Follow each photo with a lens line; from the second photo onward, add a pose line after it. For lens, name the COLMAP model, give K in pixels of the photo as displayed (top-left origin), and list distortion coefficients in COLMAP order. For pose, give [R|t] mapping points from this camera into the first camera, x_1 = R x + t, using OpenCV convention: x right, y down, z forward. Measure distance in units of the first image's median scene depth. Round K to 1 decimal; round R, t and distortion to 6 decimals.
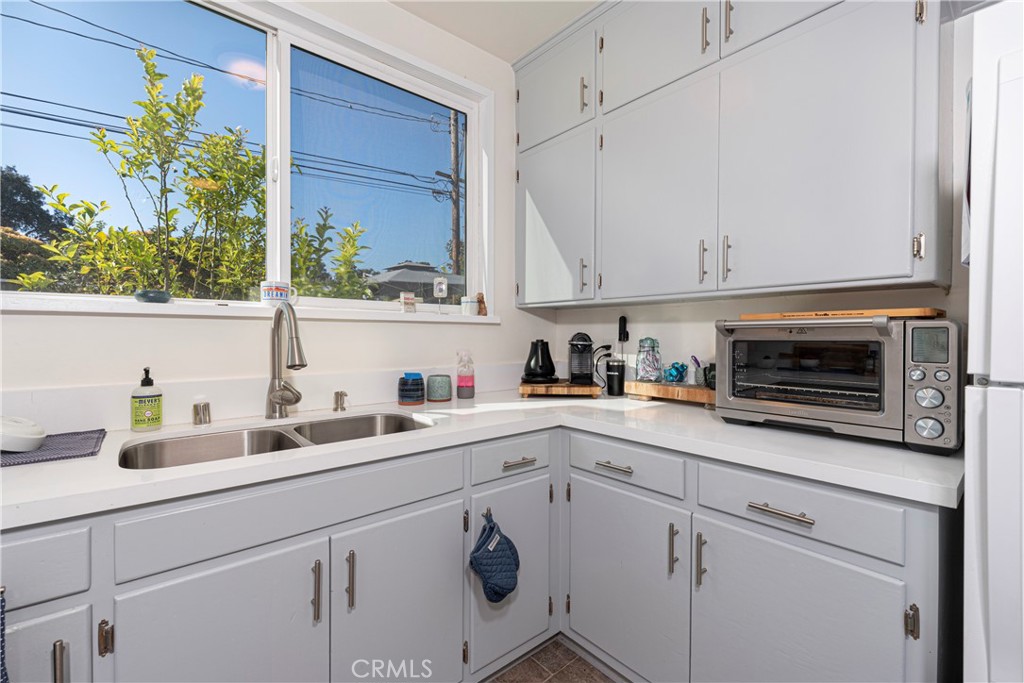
lens RADIAL K [[438.8, 0, 514.4], [0, 438.8, 338.0], [0, 0, 1]] dist [-0.000480, 0.000465]
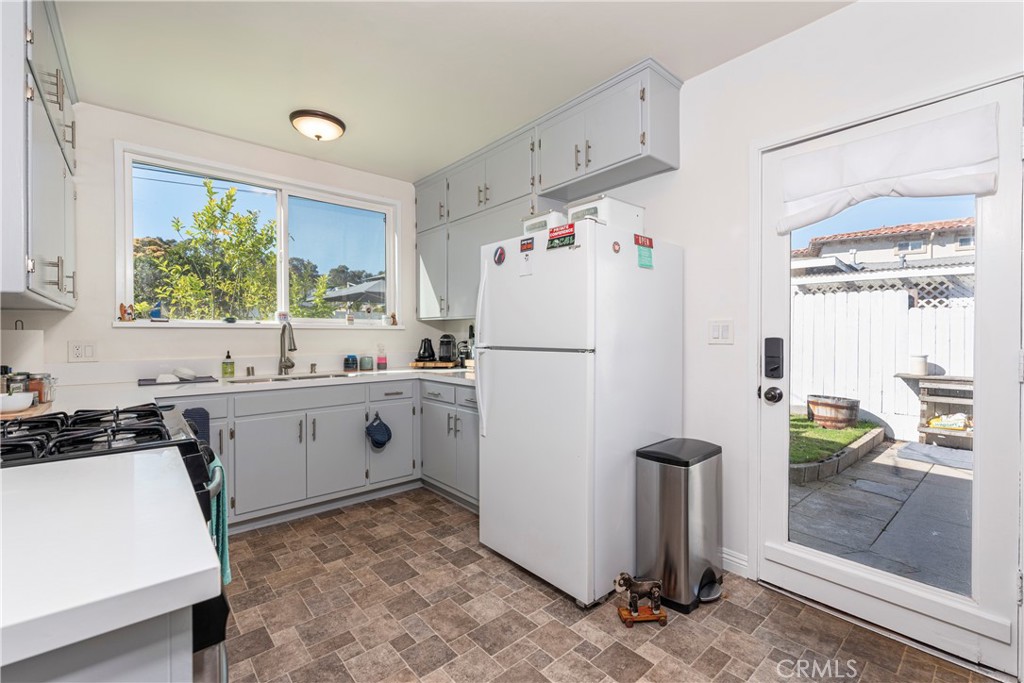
lens RADIAL K [[438.8, 0, 516.1], [0, 438.8, 339.9], [0, 0, 1]] dist [-0.000480, 0.000465]
pose [[0.999888, -0.006518, 0.013478, 0.481956], [0.006470, 0.999973, 0.003613, 0.007950], [-0.013501, -0.003526, 0.999903, -0.981079]]
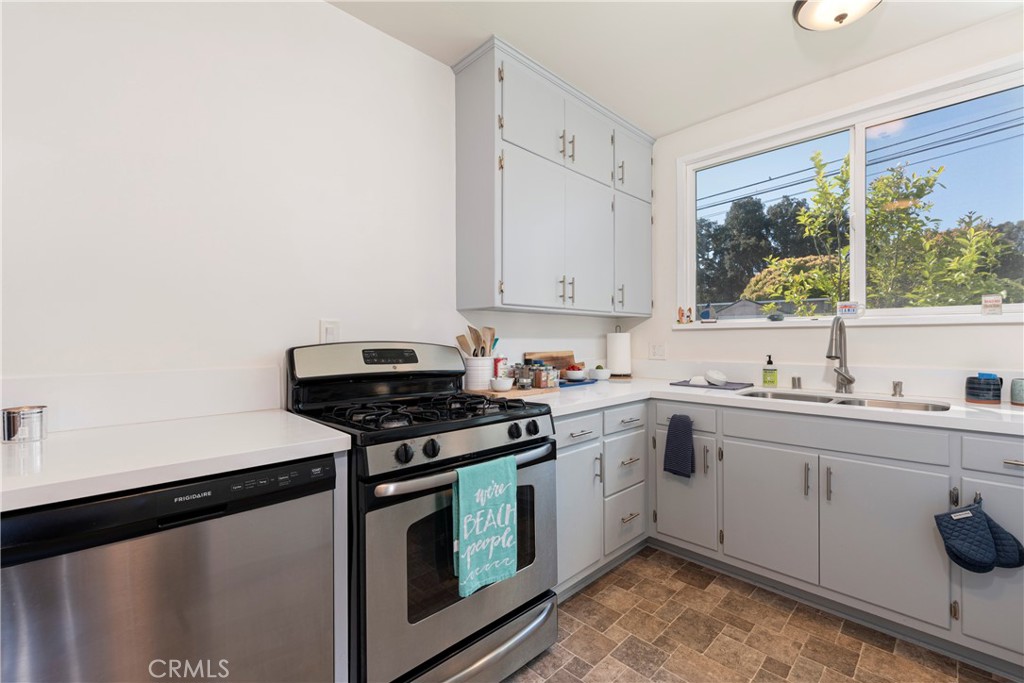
lens RADIAL K [[438.8, 0, 513.5], [0, 438.8, 338.8], [0, 0, 1]] dist [-0.000480, 0.000465]
pose [[0.068175, -0.003298, -0.997668, 0.727135], [-0.001018, 0.999994, -0.003375, 0.002986], [0.997673, 0.001246, 0.068171, -0.186145]]
